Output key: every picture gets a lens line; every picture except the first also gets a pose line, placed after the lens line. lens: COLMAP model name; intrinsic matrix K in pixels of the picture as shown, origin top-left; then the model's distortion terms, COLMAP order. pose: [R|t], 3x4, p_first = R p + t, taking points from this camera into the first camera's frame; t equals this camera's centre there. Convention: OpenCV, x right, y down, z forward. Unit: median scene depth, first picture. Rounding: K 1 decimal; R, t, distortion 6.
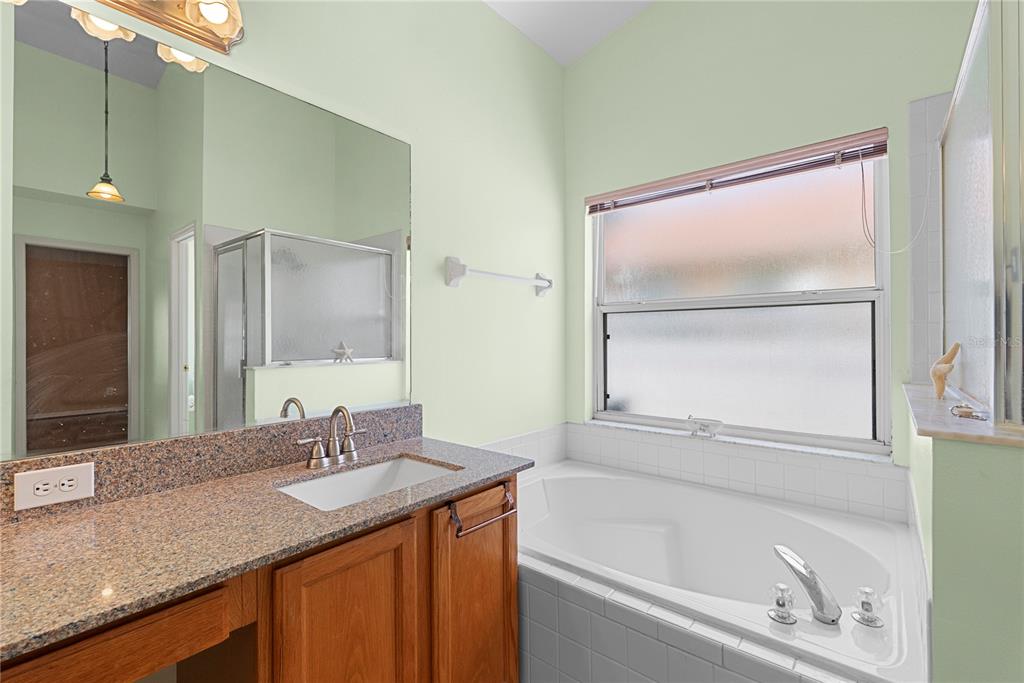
lens RADIAL K [[458.7, 0, 511.6], [0, 458.7, 337.6], [0, 0, 1]] dist [0.014271, -0.000224]
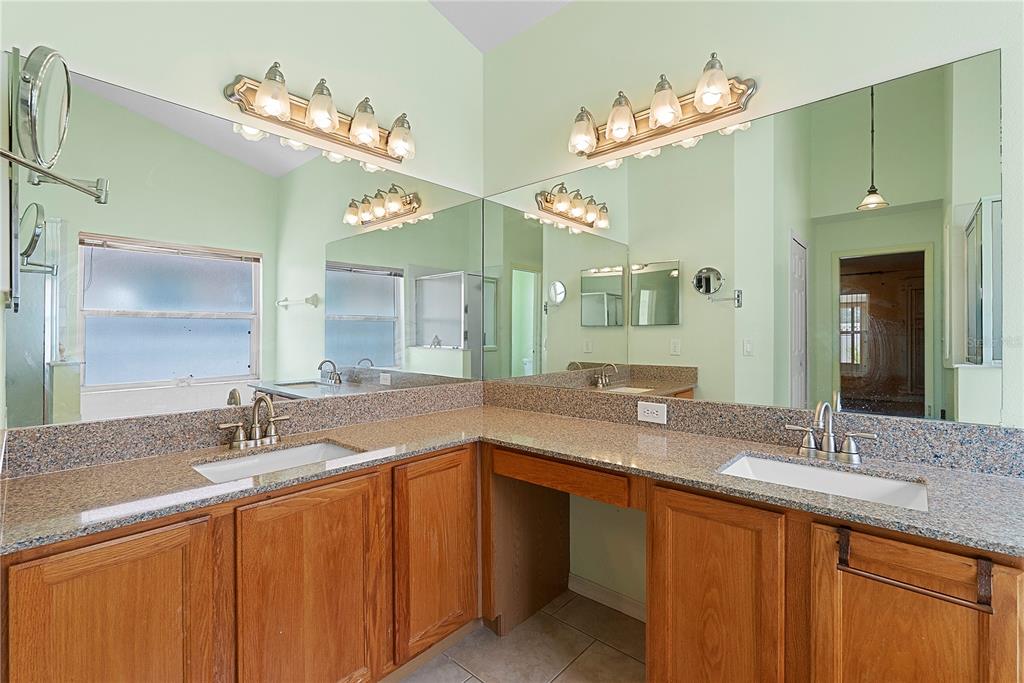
lens RADIAL K [[458.7, 0, 509.7], [0, 458.7, 336.3], [0, 0, 1]] dist [0.014271, -0.000224]
pose [[-0.046683, 0.001831, -0.998908, 0.681564], [0.009422, 0.999955, 0.001393, 0.004285], [0.998865, -0.009346, -0.046698, 0.403548]]
